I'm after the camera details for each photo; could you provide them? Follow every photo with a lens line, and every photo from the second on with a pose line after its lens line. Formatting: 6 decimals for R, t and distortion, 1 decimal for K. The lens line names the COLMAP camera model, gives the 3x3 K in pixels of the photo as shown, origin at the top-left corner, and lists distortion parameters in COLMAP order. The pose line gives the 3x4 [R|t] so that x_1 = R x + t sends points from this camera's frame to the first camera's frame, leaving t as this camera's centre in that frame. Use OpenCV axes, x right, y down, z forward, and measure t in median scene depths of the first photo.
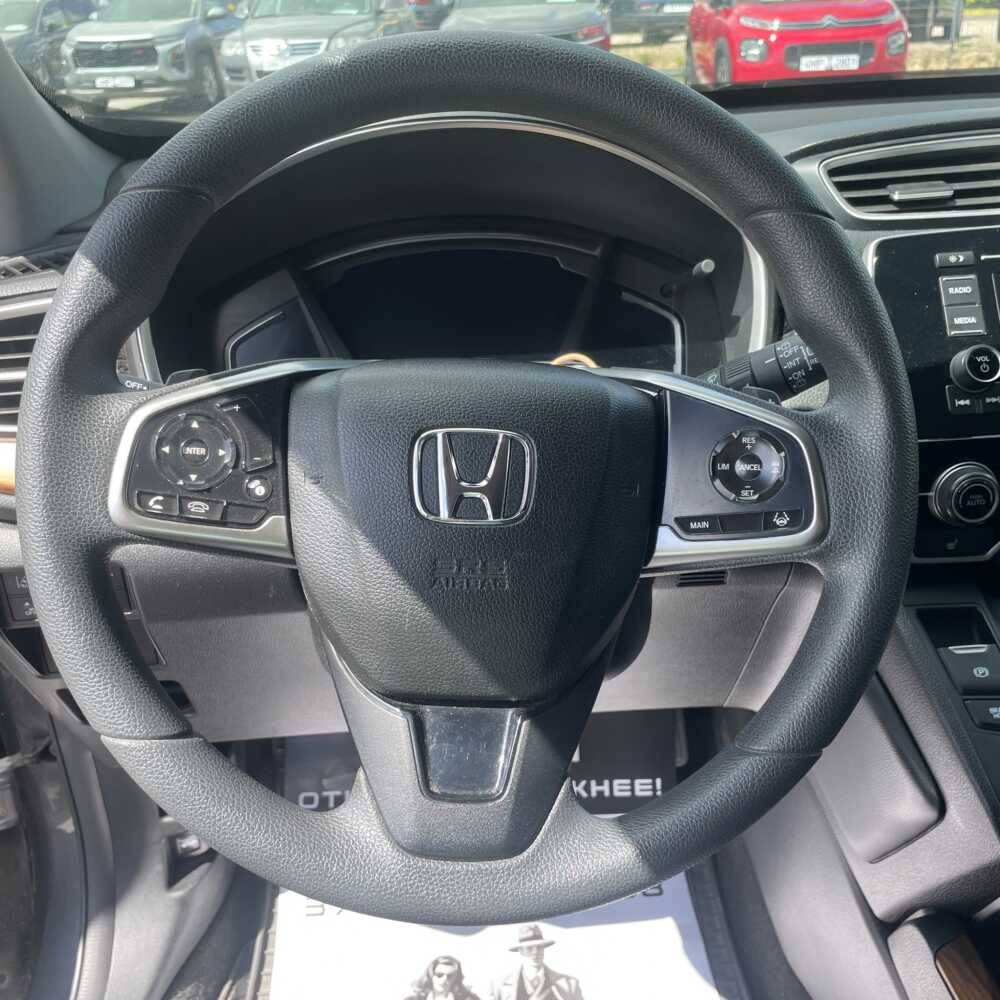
lens RADIAL K [[1028.6, 0, 503.4], [0, 1028.6, 508.8], [0, 0, 1]] dist [0.129152, -0.218445]
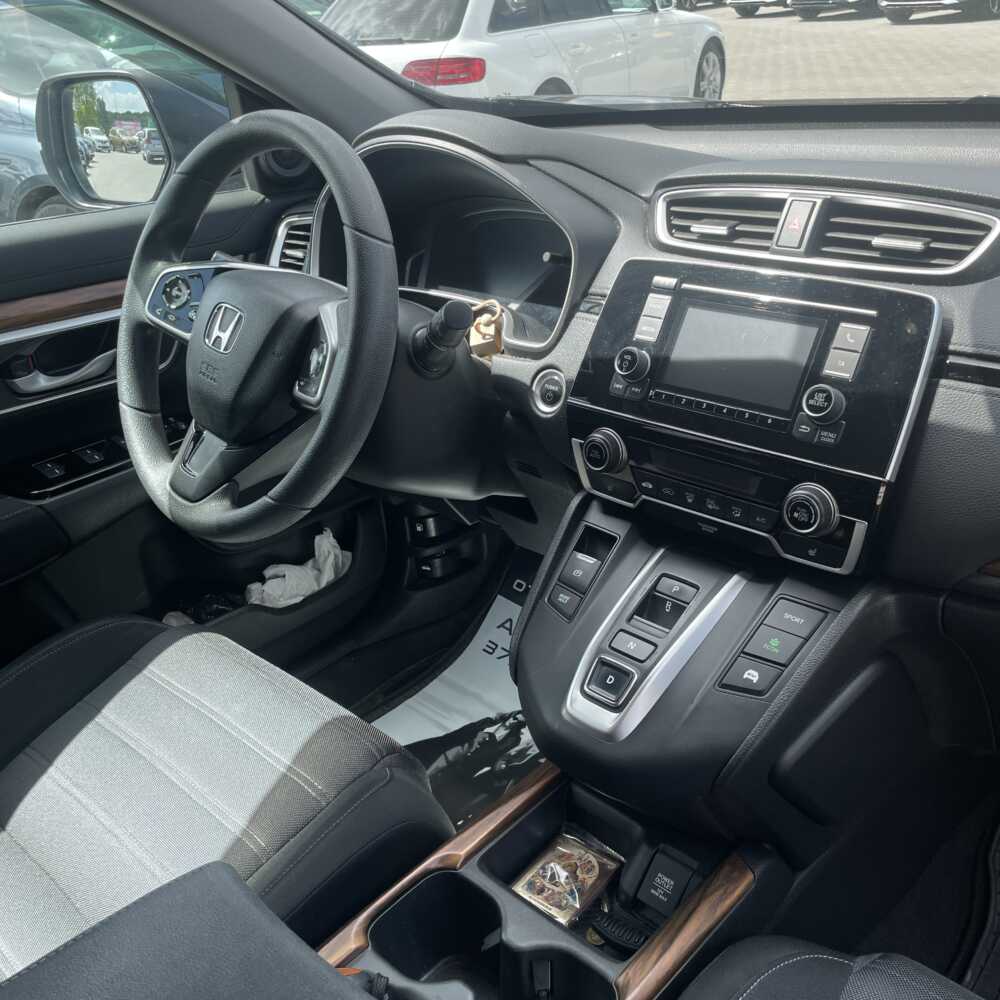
lens RADIAL K [[1008.6, 0, 514.8], [0, 1008.6, 520.6], [0, 0, 1]] dist [0.104618, -0.190875]
pose [[0.672909, 0.335927, -0.659050, 0.785598], [-0.269389, 0.941044, 0.204609, -0.103964], [0.688929, 0.039857, 0.723732, -0.034941]]
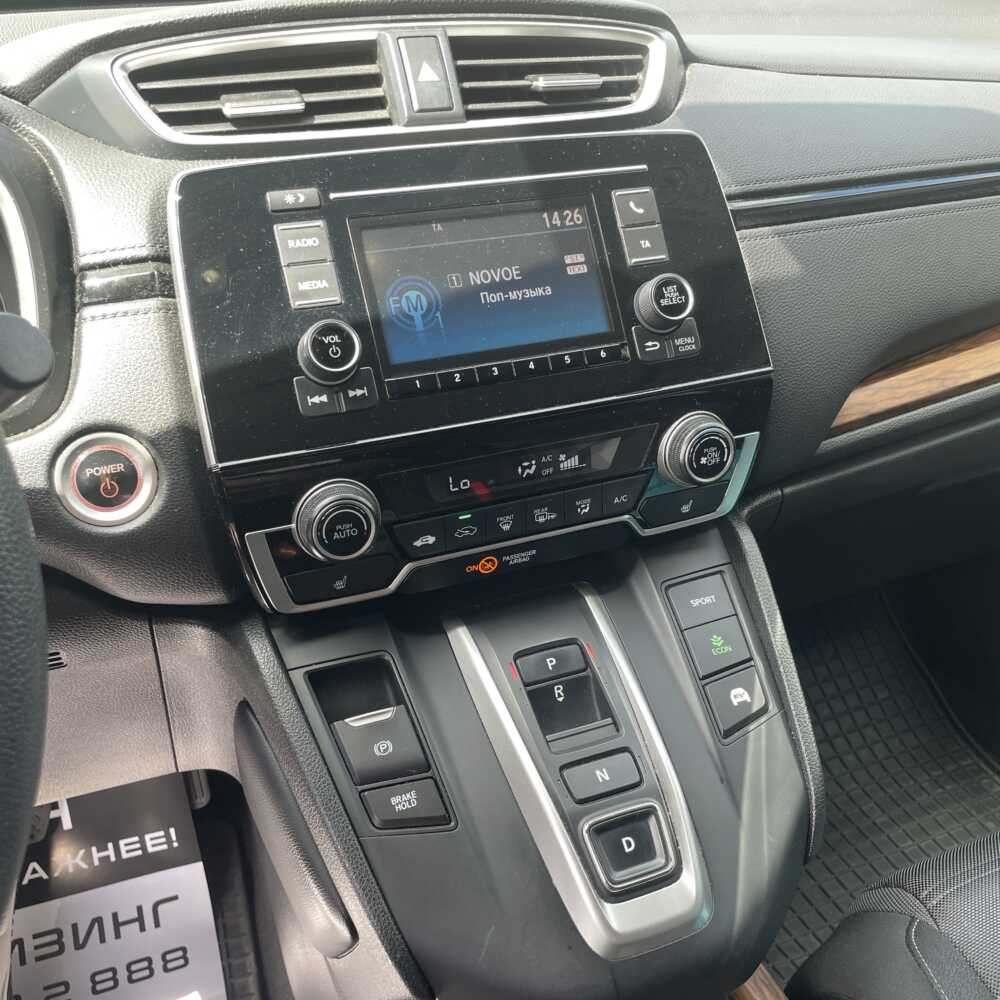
lens RADIAL K [[1016.6, 0, 498.6], [0, 1016.6, 508.5], [0, 0, 1]] dist [0.043981, -0.044962]
pose [[0.949158, -0.120971, 0.290627, 0.208577], [0.098867, 0.991056, 0.089630, -0.046897], [-0.298870, -0.056340, 0.952629, 0.167845]]
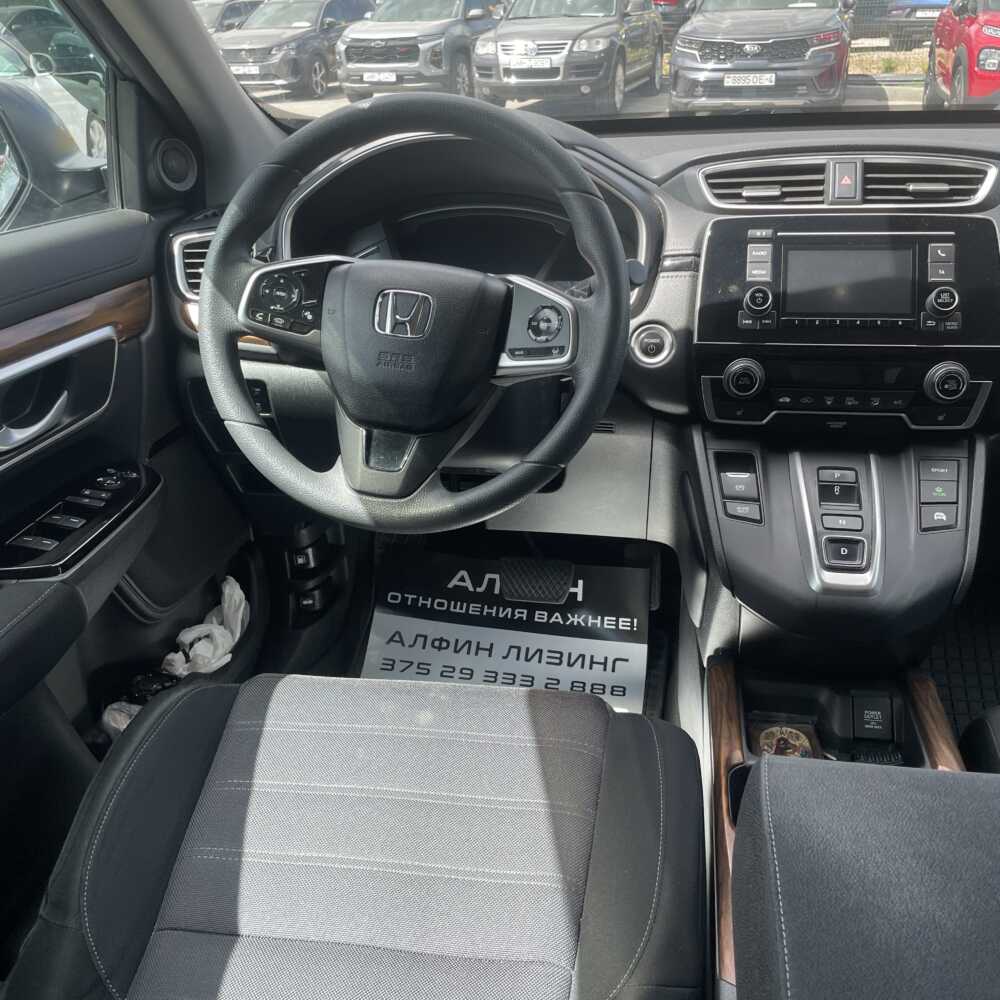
lens RADIAL K [[1009.4, 0, 499.3], [0, 1009.4, 522.0], [0, 0, 1]] dist [0.076181, -0.104307]
pose [[0.972110, 0.115201, -0.204280, 0.257287], [-0.110401, 0.993278, 0.034783, 0.120285], [0.206914, -0.011260, 0.978294, -0.390108]]
